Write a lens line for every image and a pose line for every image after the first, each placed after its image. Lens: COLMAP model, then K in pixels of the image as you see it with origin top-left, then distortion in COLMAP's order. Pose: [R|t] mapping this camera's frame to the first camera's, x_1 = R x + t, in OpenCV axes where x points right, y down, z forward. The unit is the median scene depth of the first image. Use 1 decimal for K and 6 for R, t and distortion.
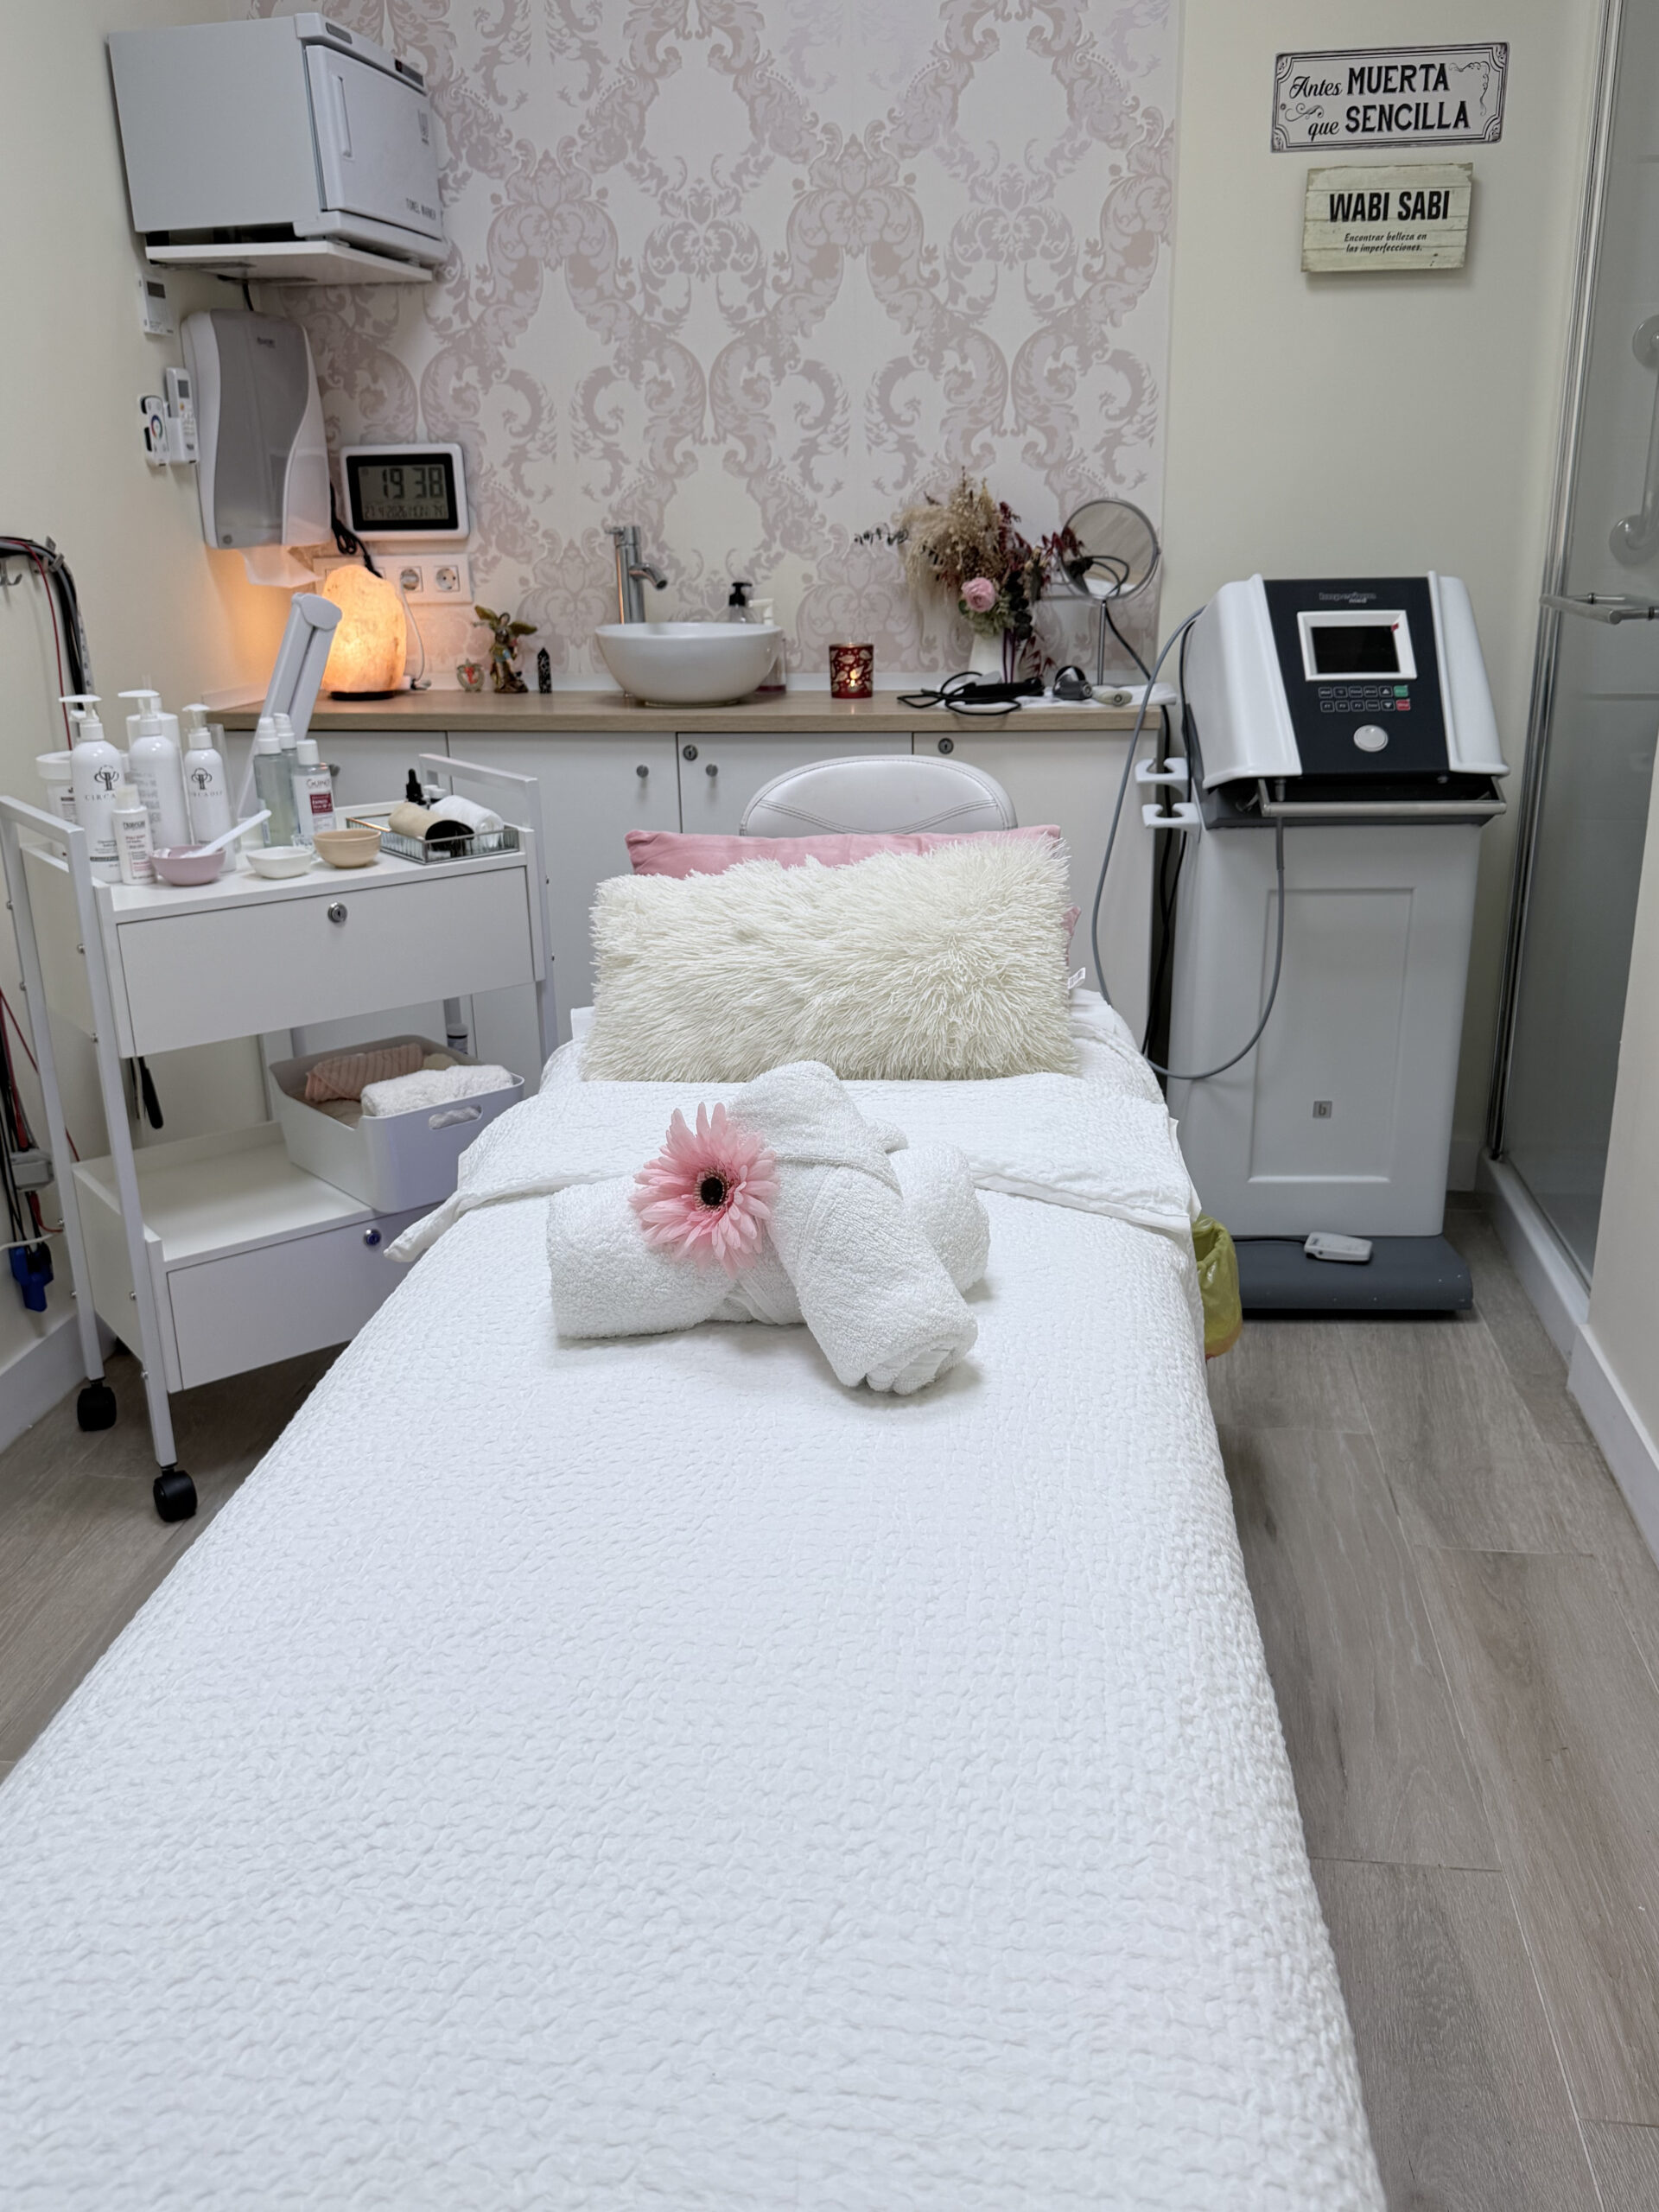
lens RADIAL K [[1852.8, 0, 833.3], [0, 1852.8, 1094.9], [0, 0, 1]] dist [0.051434, -0.088109]
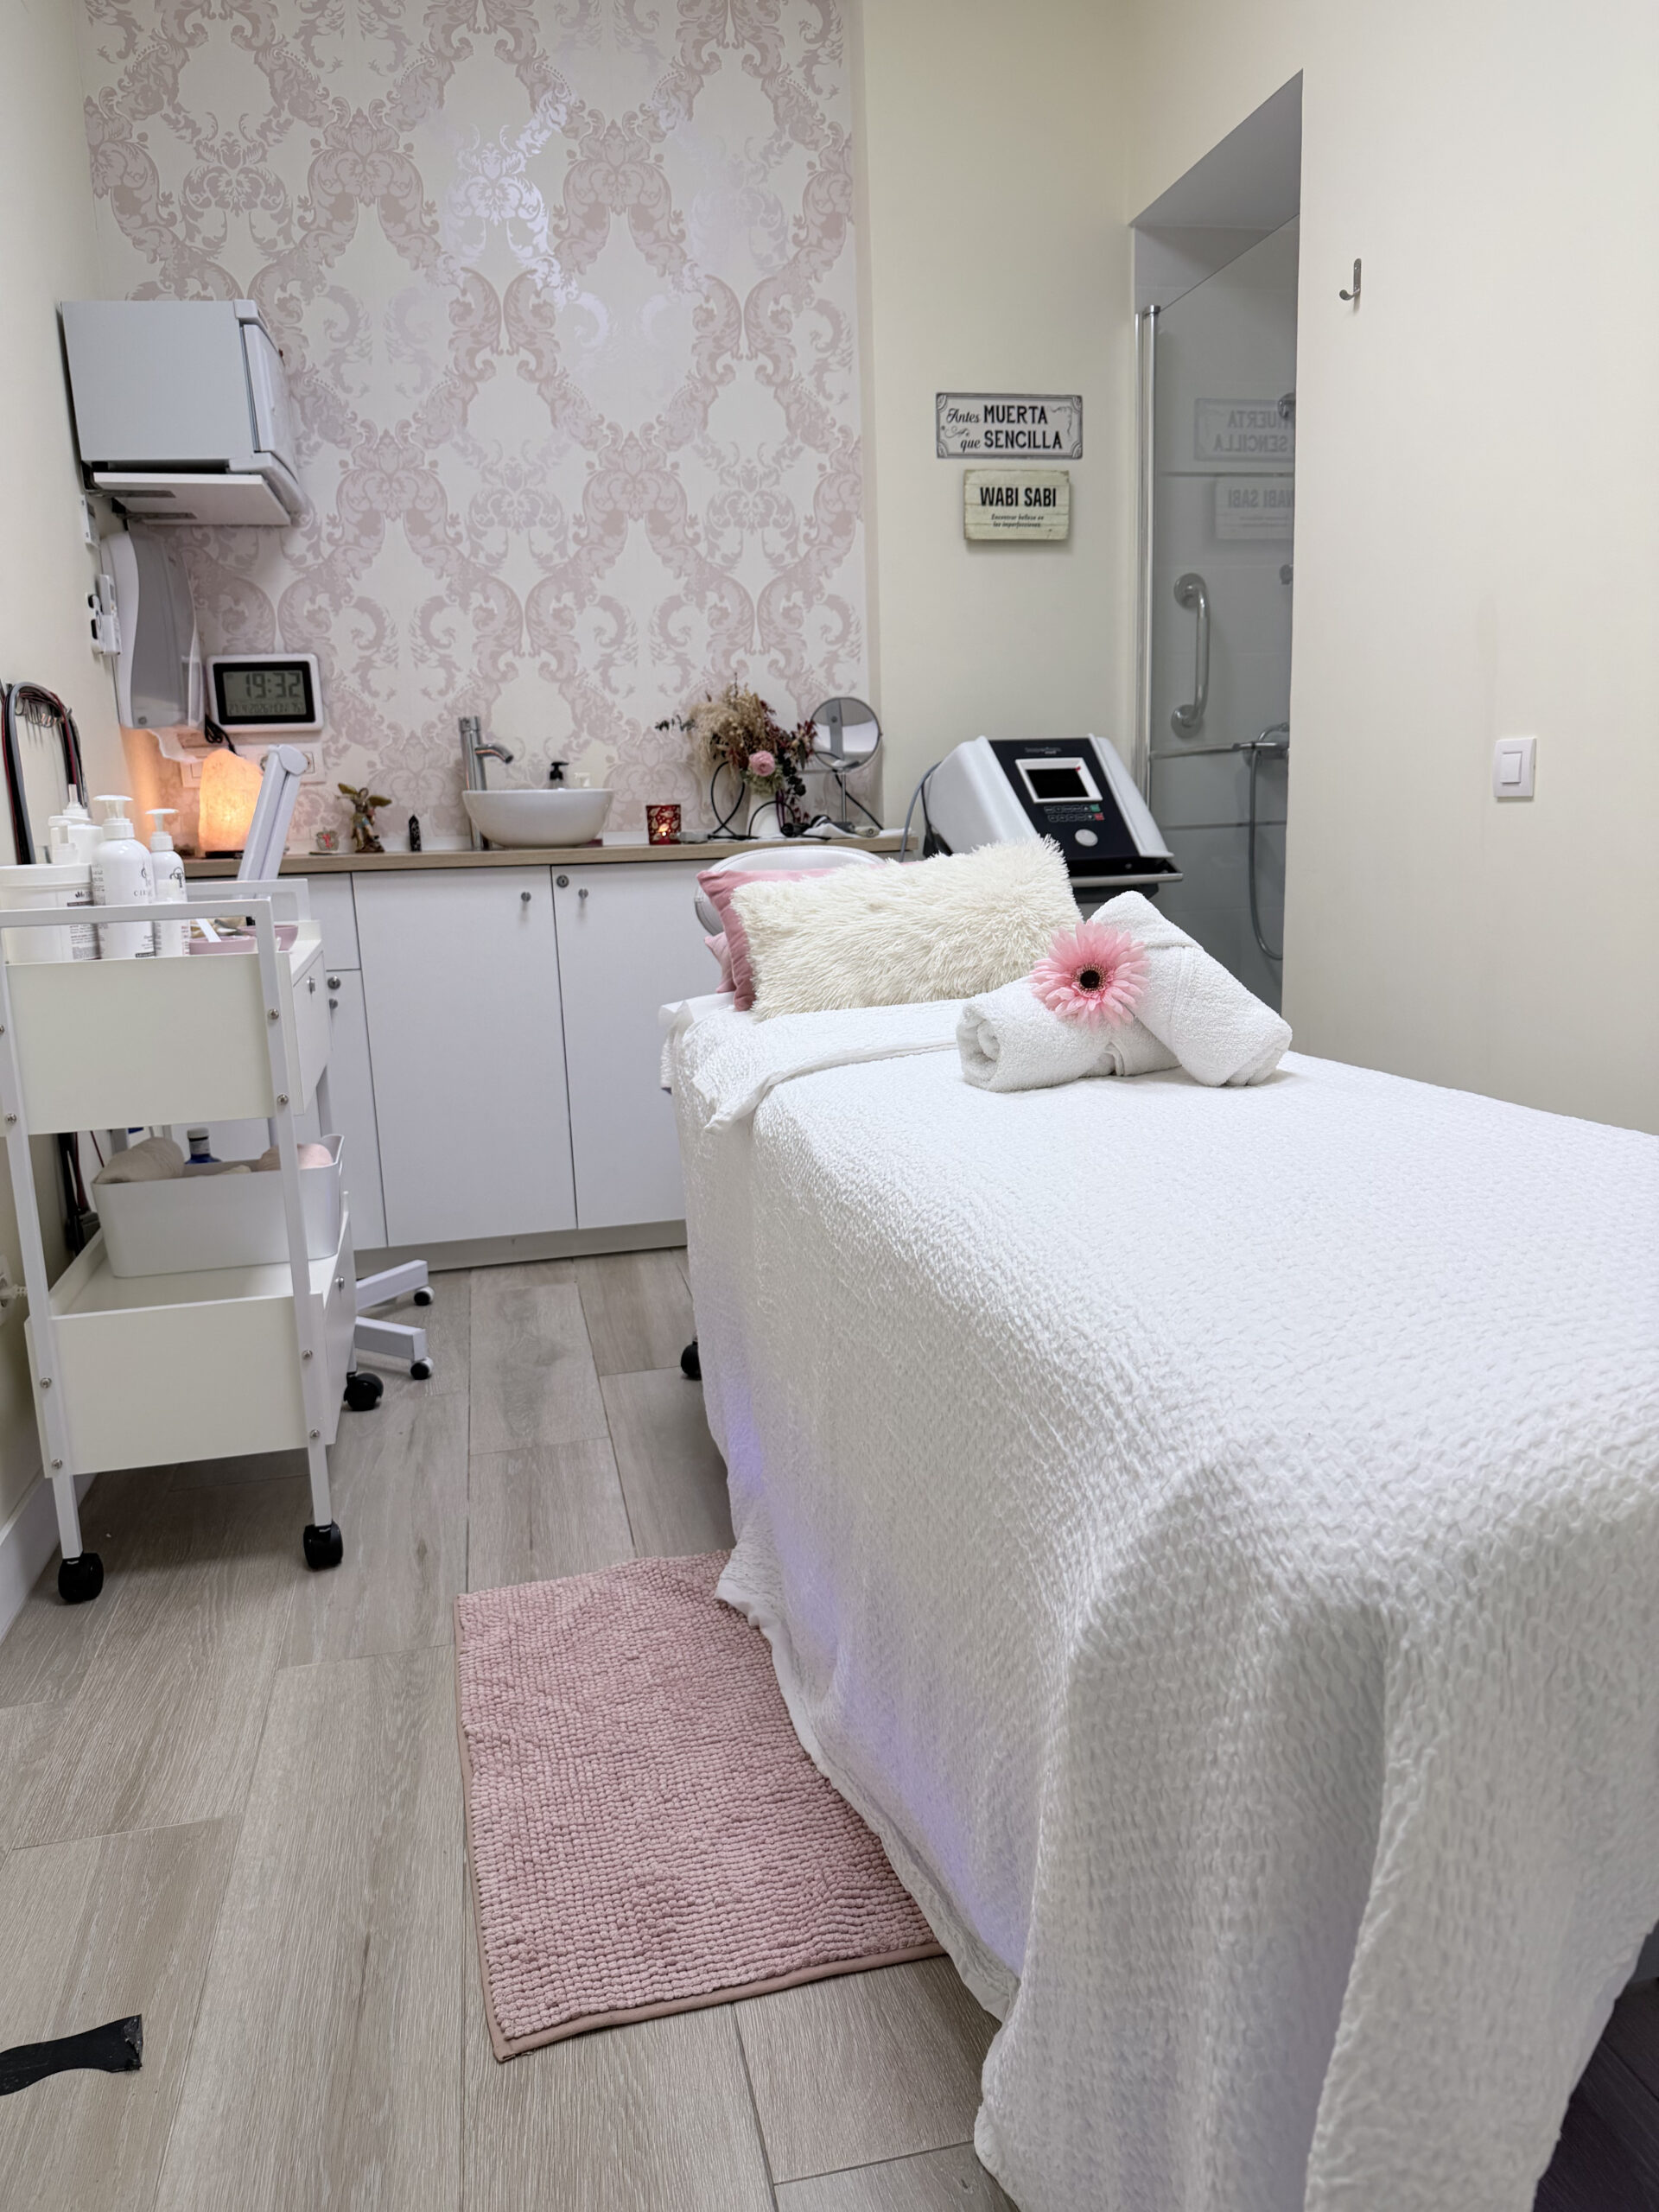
lens RADIAL K [[1587.4, 0, 826.6], [0, 1587.4, 1108.6], [0, 0, 1]] dist [0.017579, -0.033082]
pose [[0.936150, -0.078756, 0.342668, -0.281293], [0.124467, 0.985712, -0.113488, 0.108298], [-0.328834, 0.148892, 0.932577, -0.036622]]
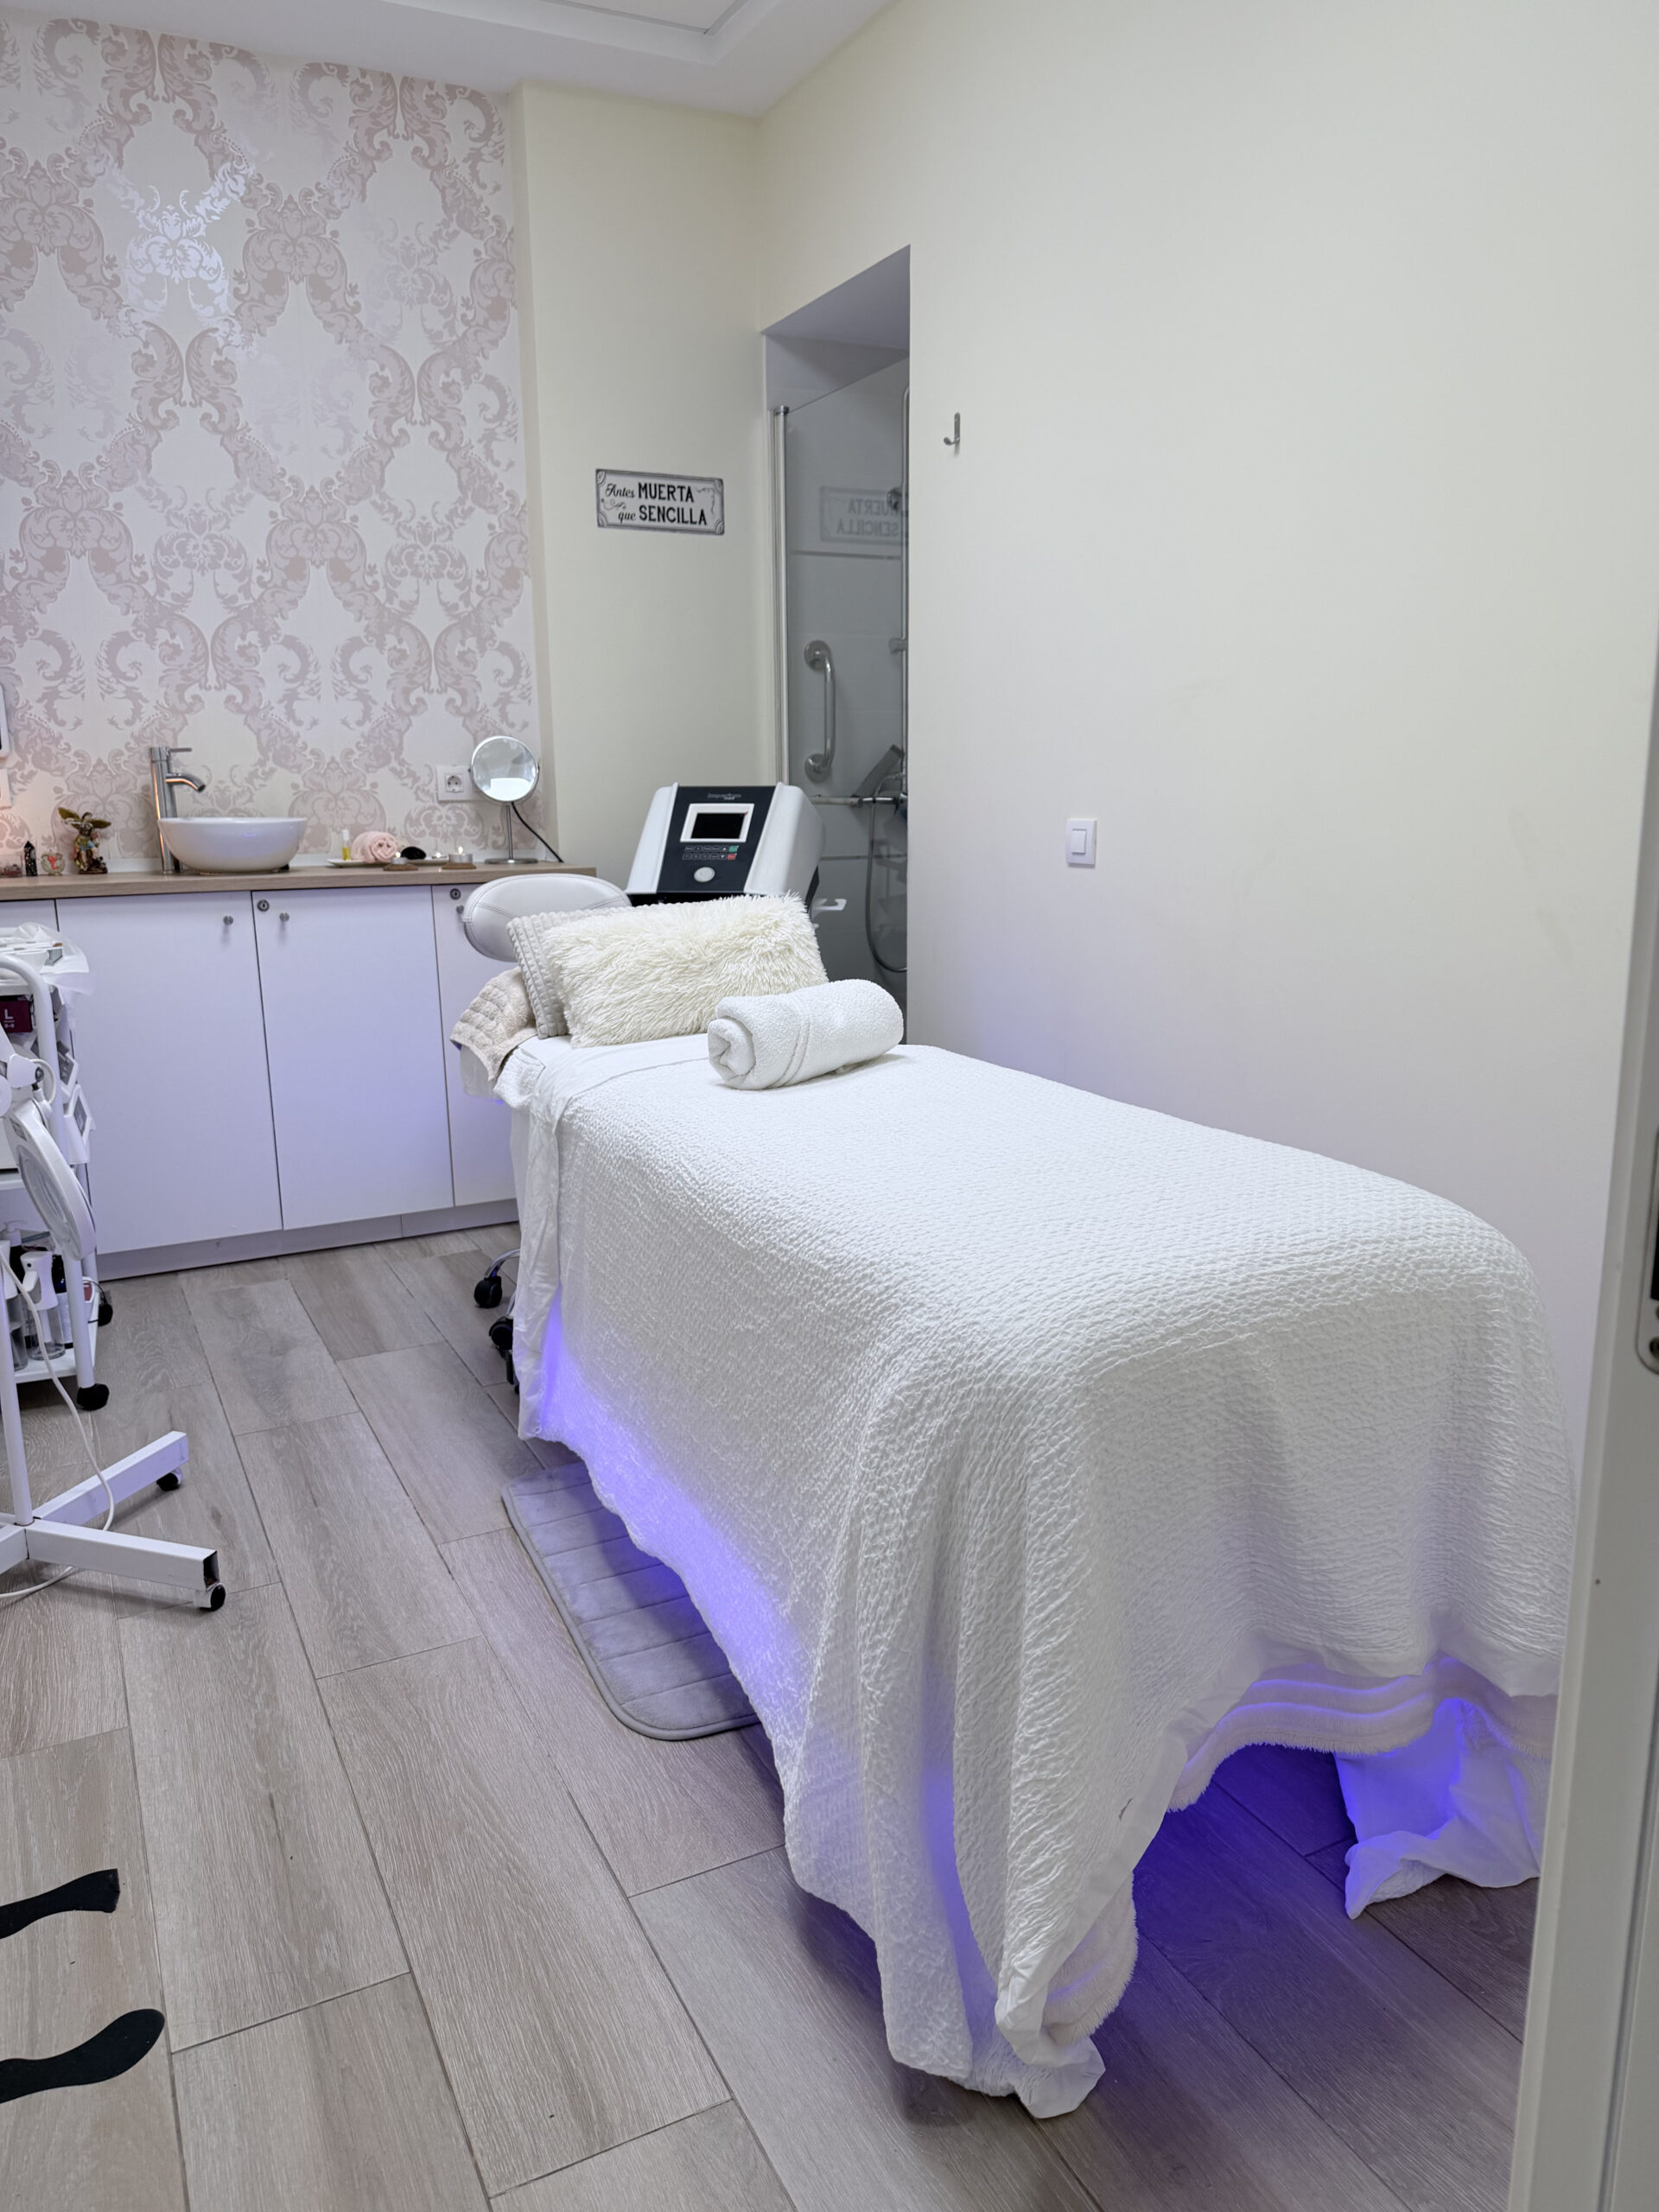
lens RADIAL K [[1611.2, 0, 820.4], [0, 1611.2, 1106.5], [0, 0, 1]] dist [0.009839, -0.009193]
pose [[0.822186, -0.106720, 0.559125, -0.404995], [0.170221, 0.983415, -0.062604, 0.098044], [-0.543171, 0.146647, 0.826717, -0.166552]]
